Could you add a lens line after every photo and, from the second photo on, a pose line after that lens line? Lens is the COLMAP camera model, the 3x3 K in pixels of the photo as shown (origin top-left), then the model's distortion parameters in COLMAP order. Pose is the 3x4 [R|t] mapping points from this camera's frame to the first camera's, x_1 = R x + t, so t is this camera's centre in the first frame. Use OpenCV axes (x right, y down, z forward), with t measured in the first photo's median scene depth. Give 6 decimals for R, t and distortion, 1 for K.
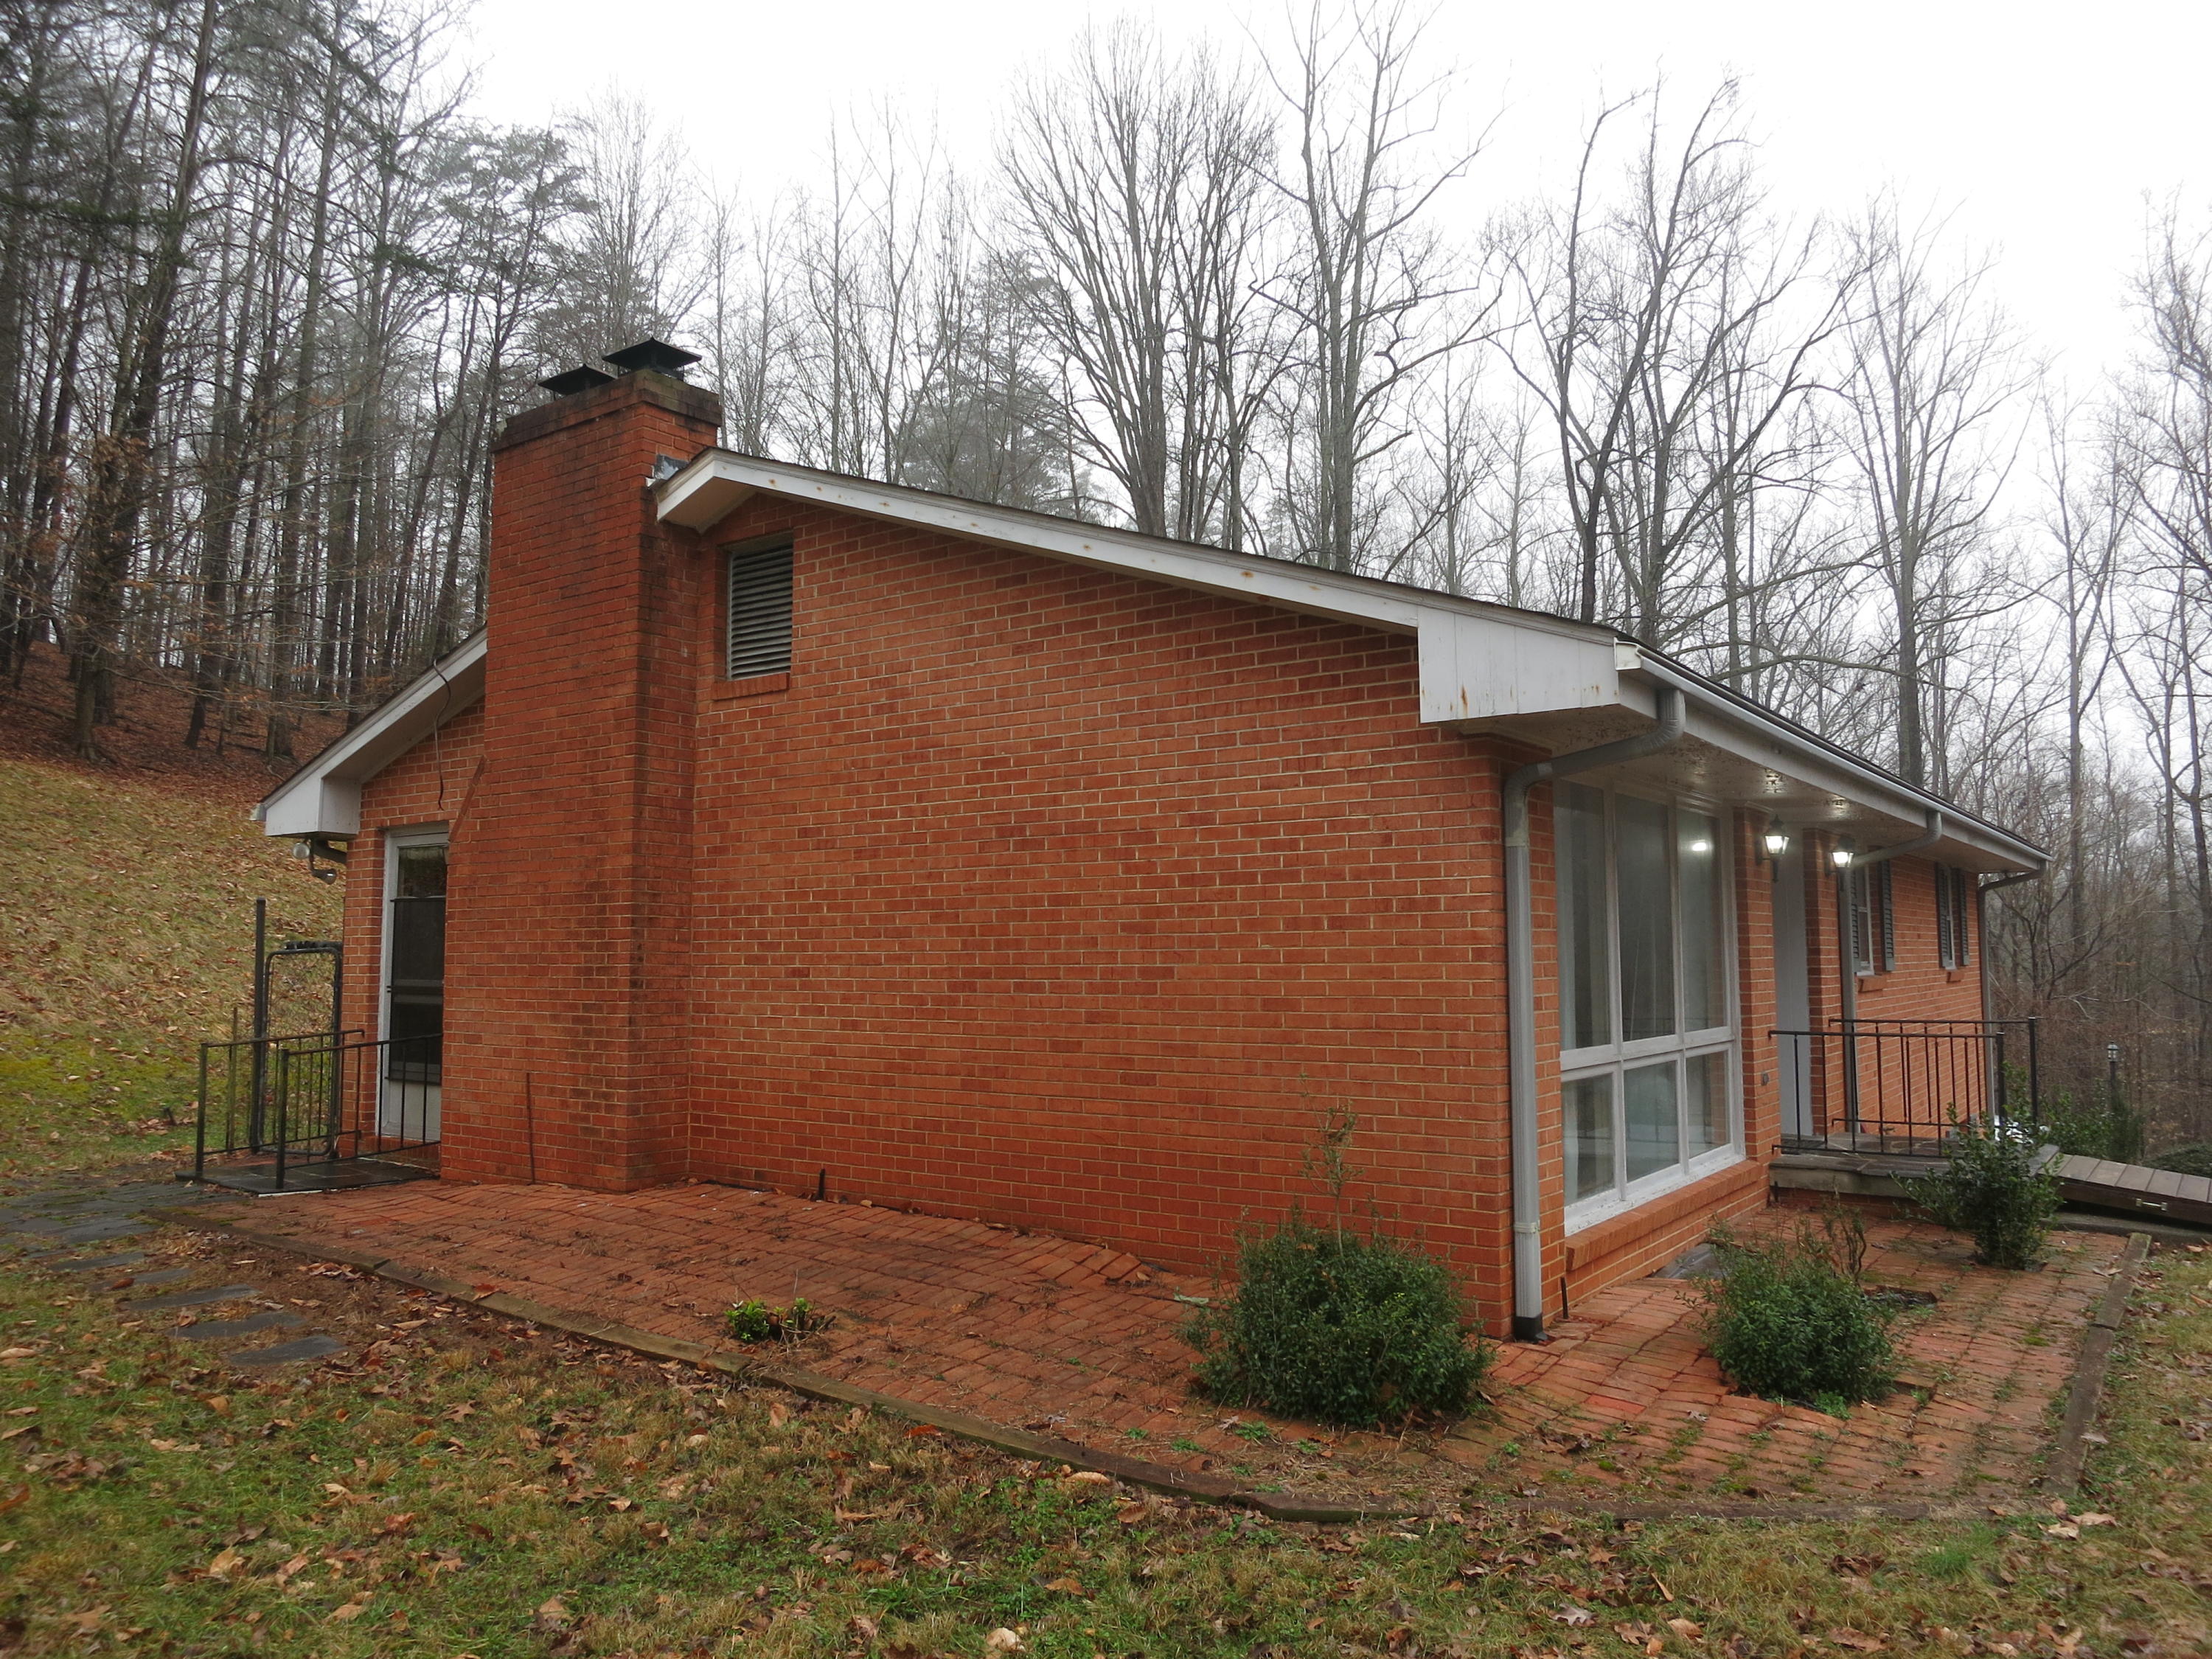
lens RADIAL K [[1596.0, 0, 1080.4], [0, 1596.0, 824.9], [0, 0, 1]] dist [-0.043574, -0.001423]
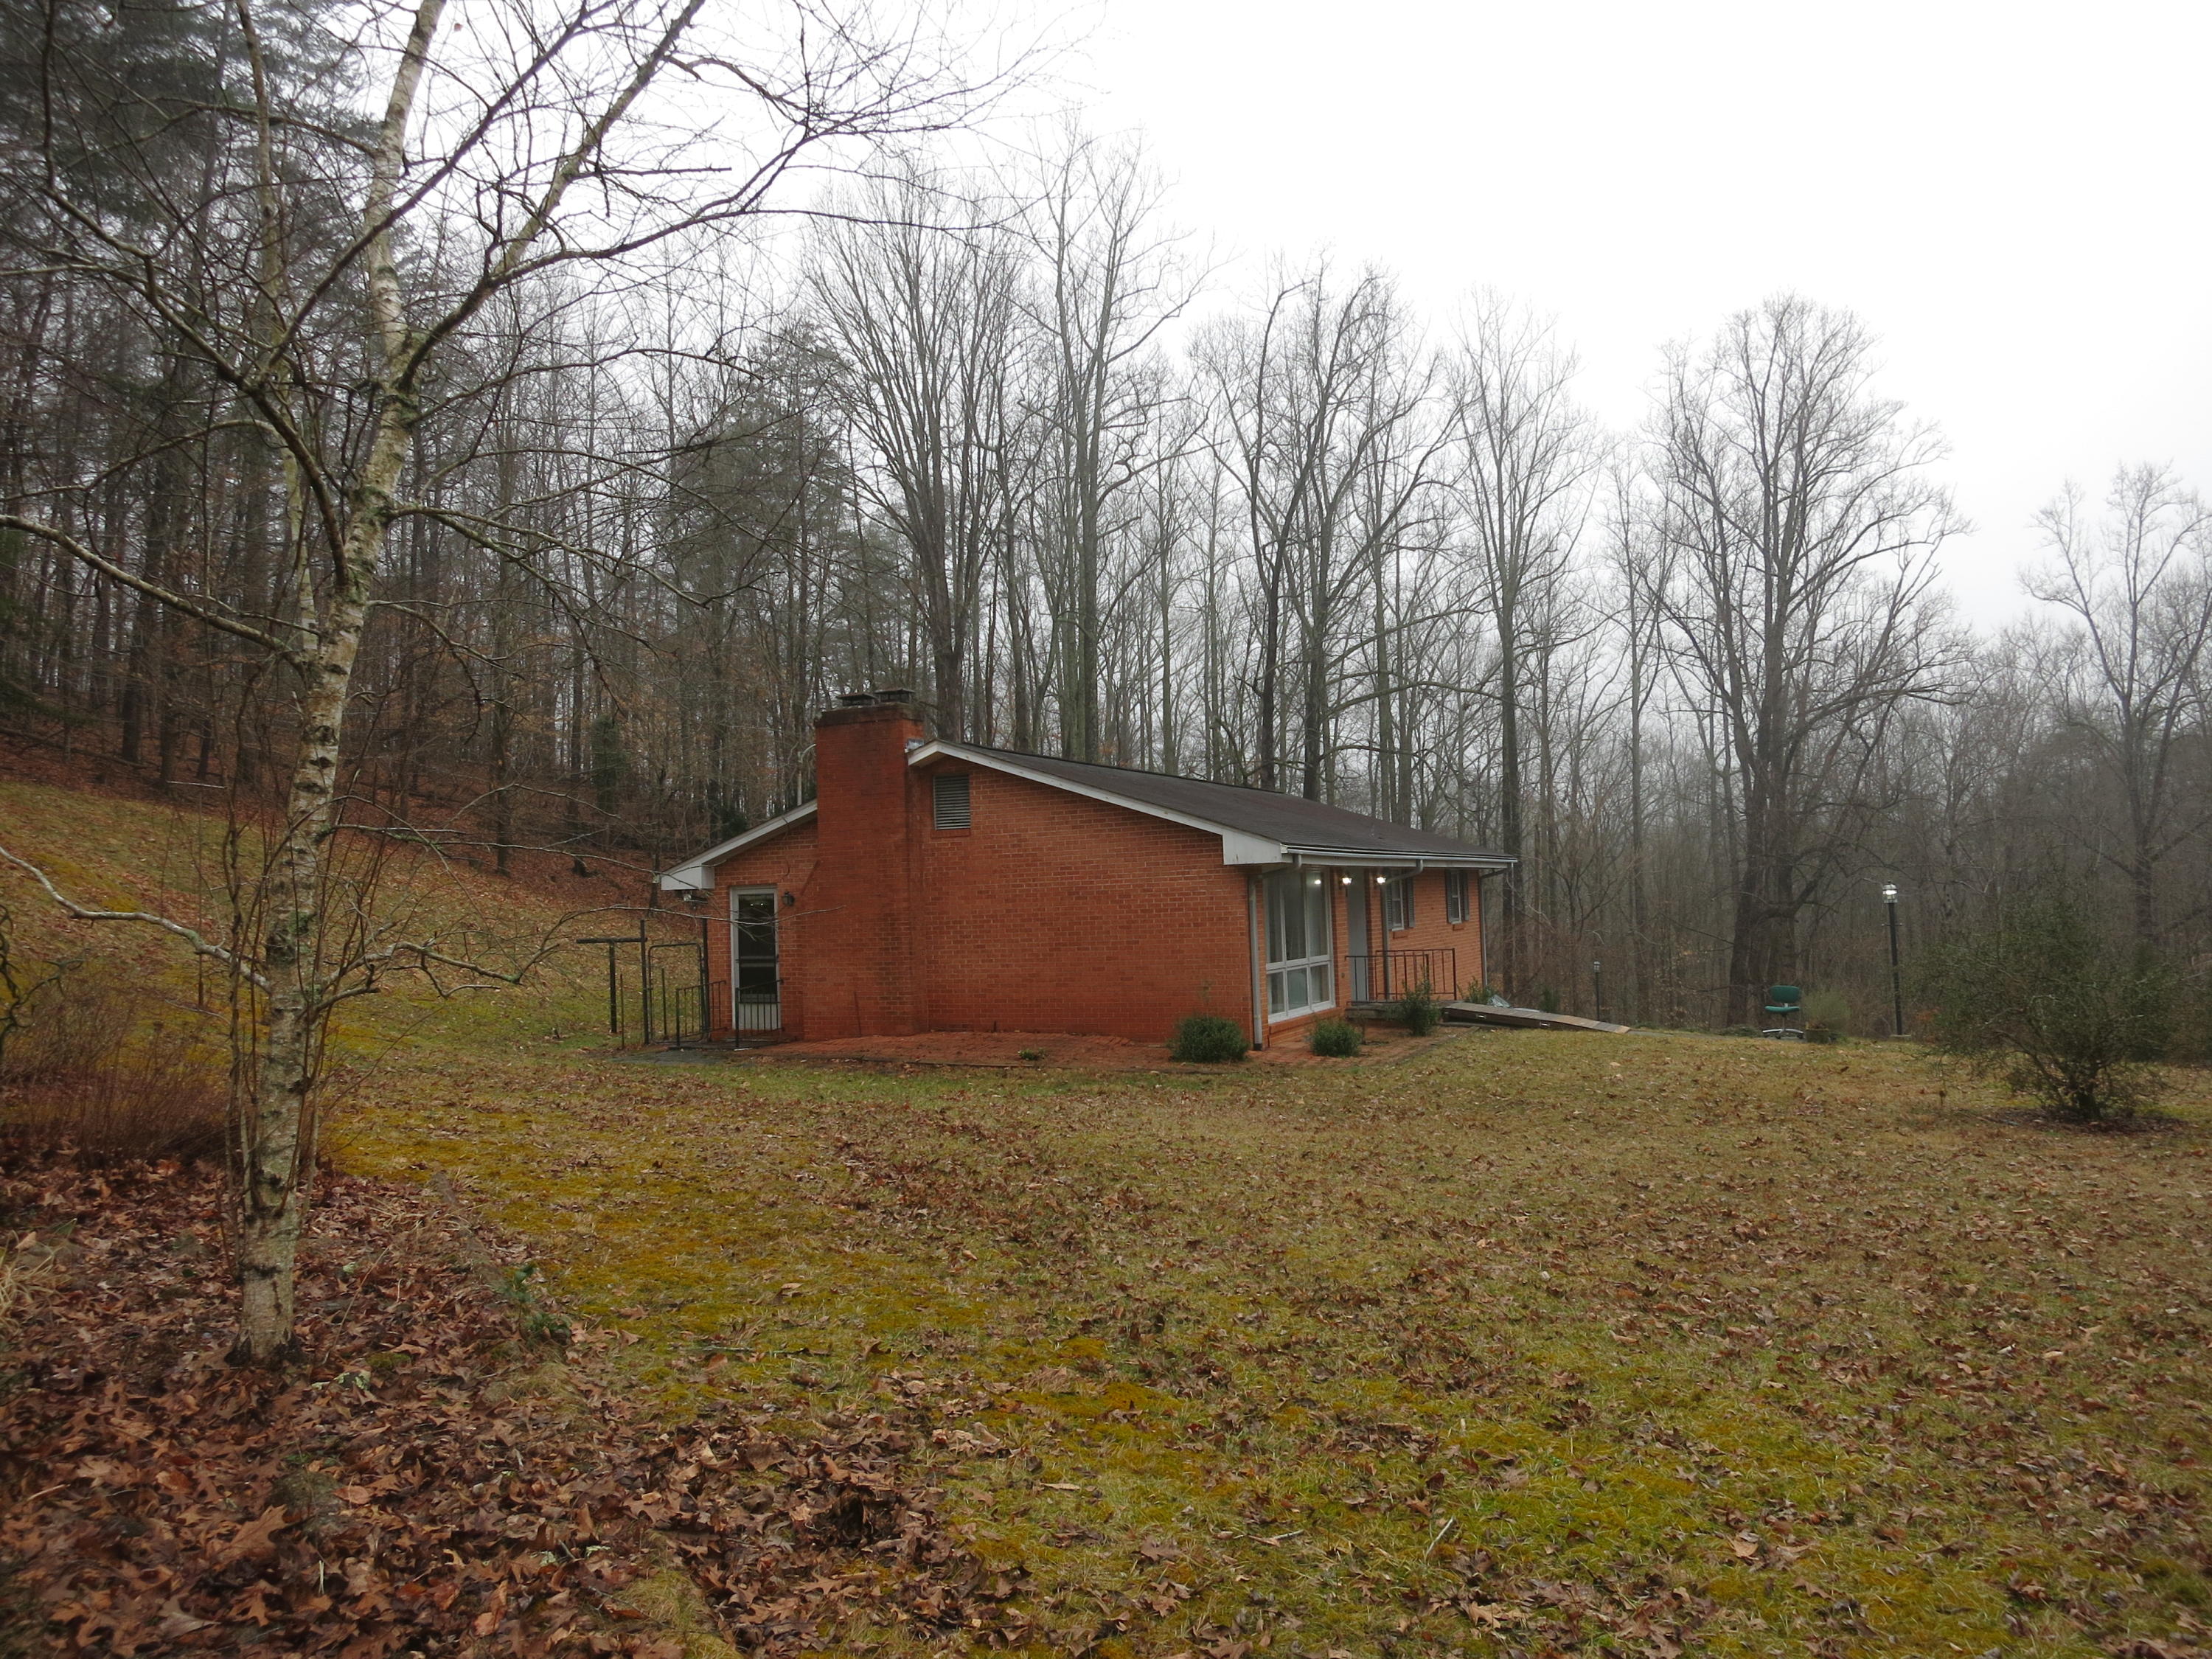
lens RADIAL K [[1638.7, 0, 1106.1], [0, 1638.7, 830.9], [0, 0, 1]] dist [-0.031504, -0.004554]
pose [[0.978433, -0.022087, 0.205379, -0.508758], [0.014991, 0.999238, 0.036047, -0.183397], [-0.206019, -0.032191, 0.978018, -1.597531]]
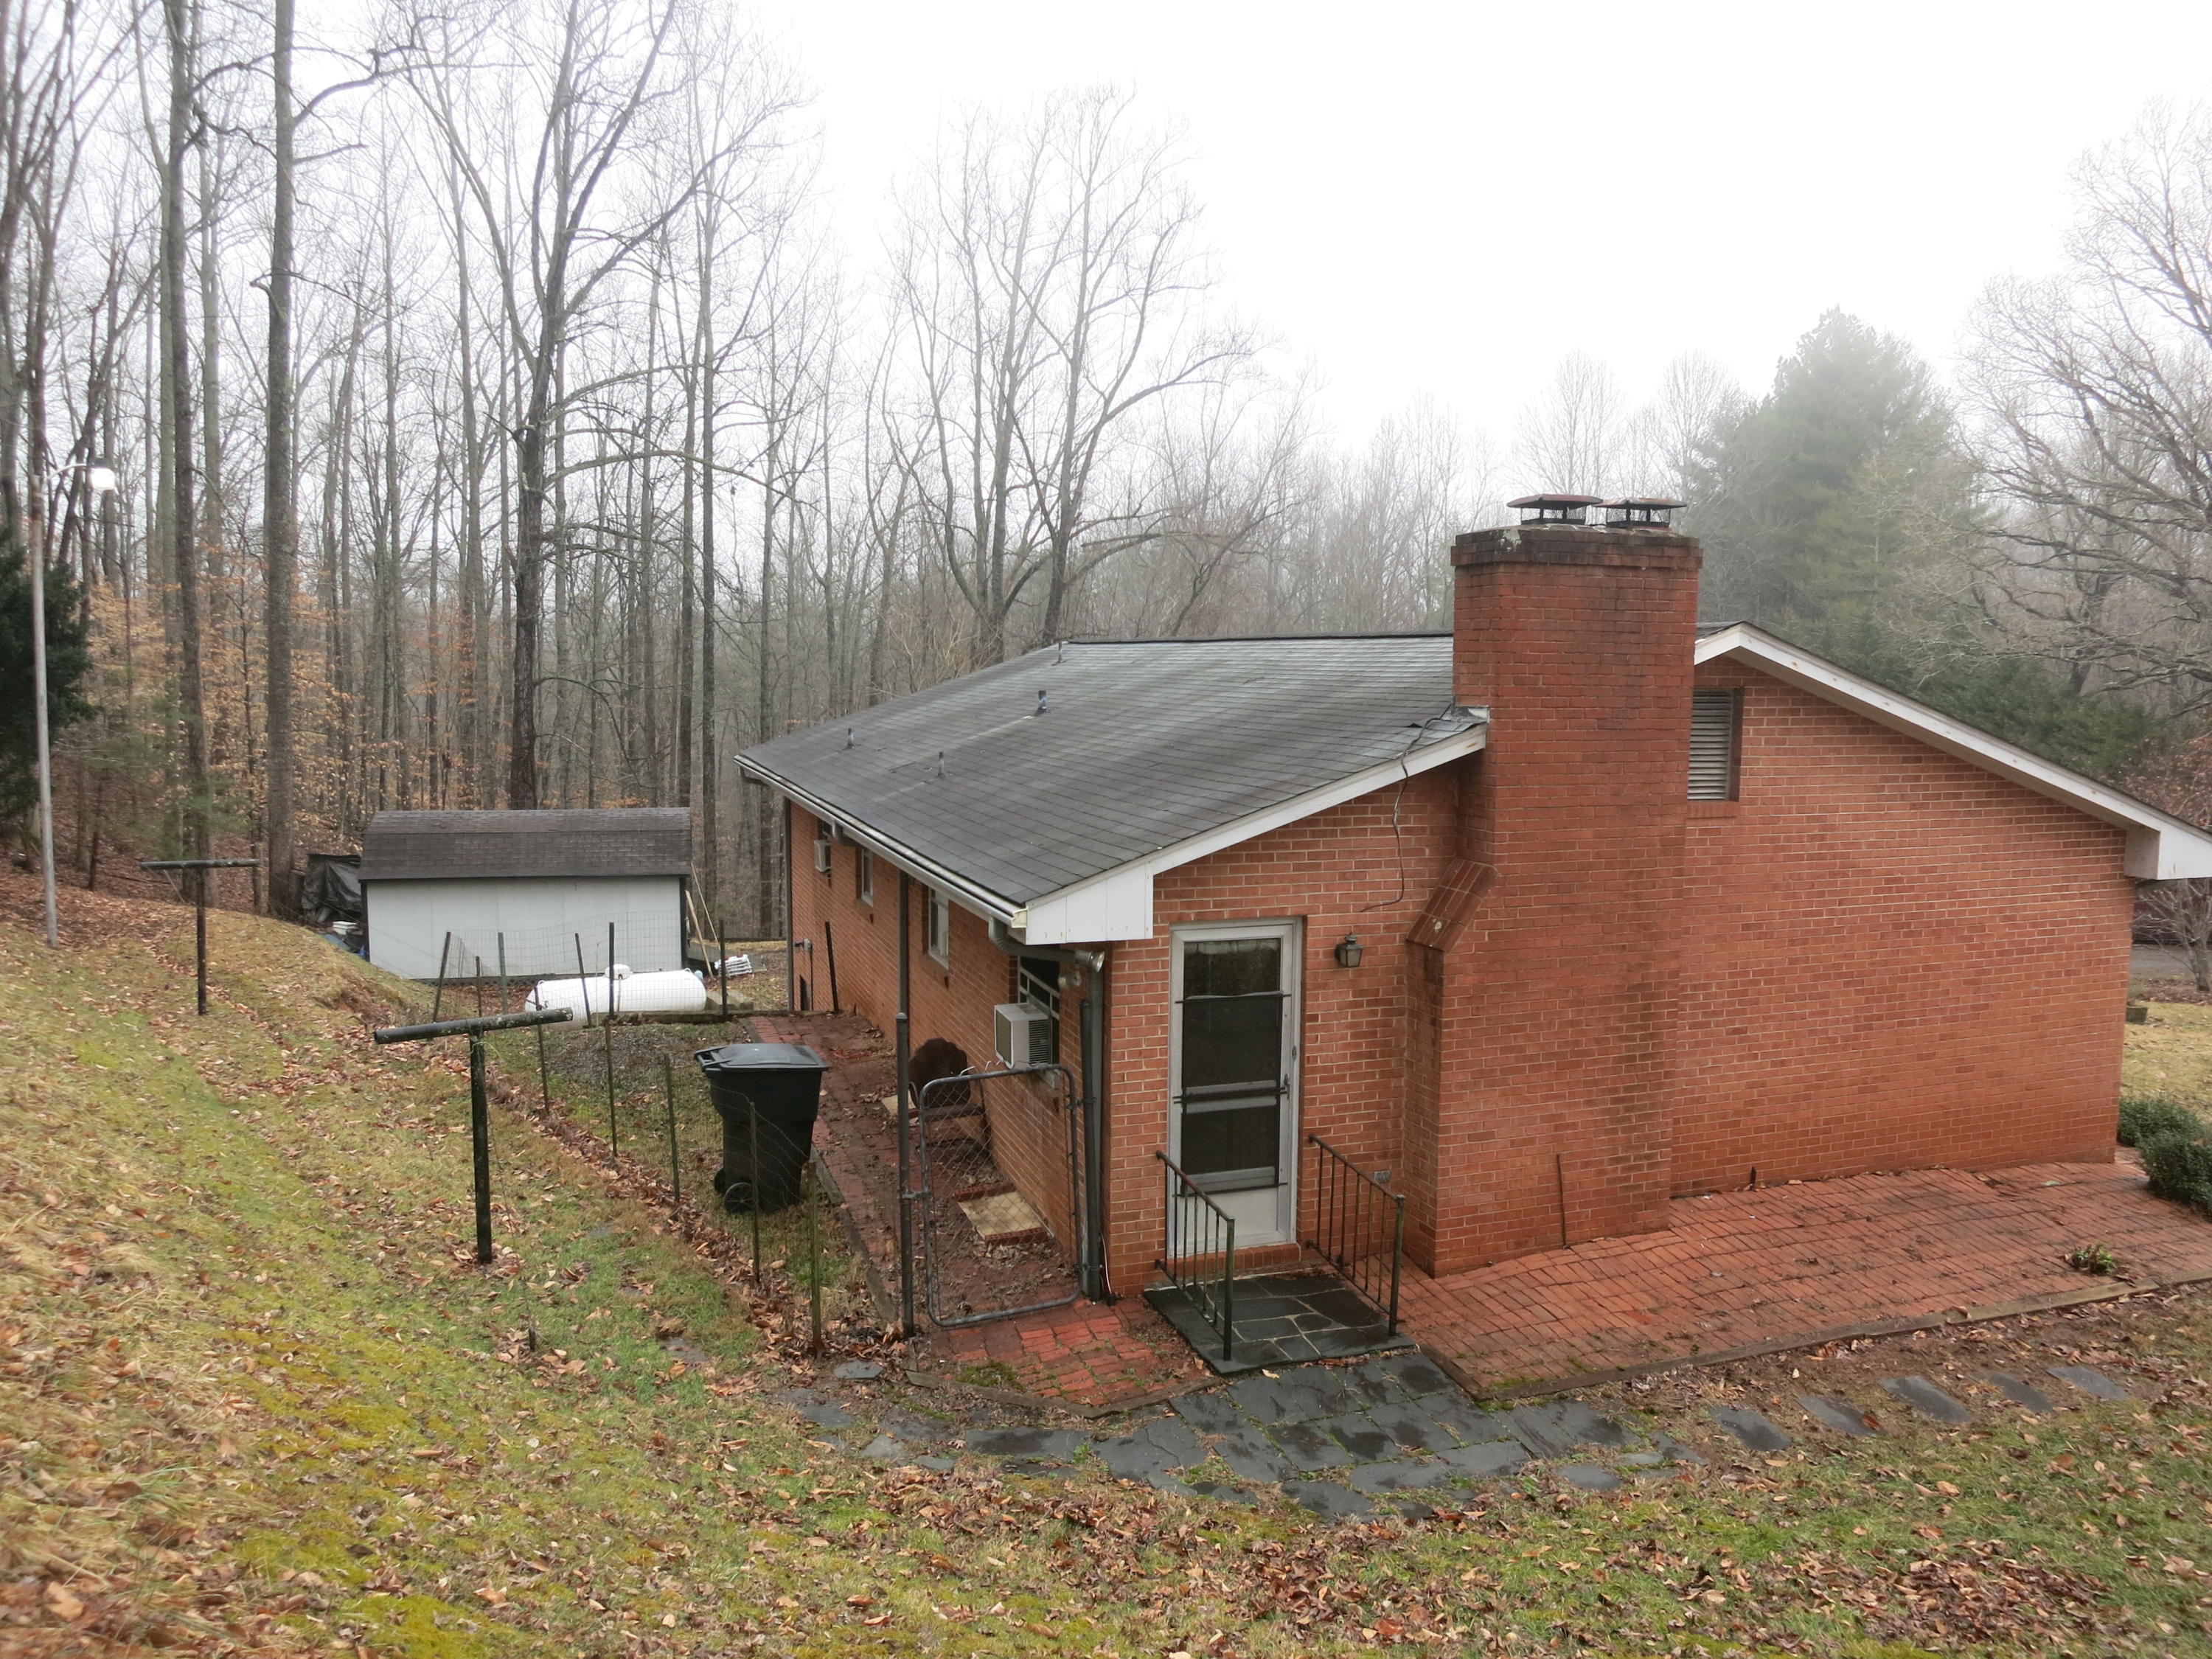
lens RADIAL K [[1638.7, 0, 1106.1], [0, 1638.7, 830.9], [0, 0, 1]] dist [-0.031504, -0.004554]
pose [[0.544878, -0.086852, 0.834005, -1.543087], [-0.078919, 0.984895, 0.154125, -0.233791], [-0.834793, -0.149798, 0.529793, 0.724151]]
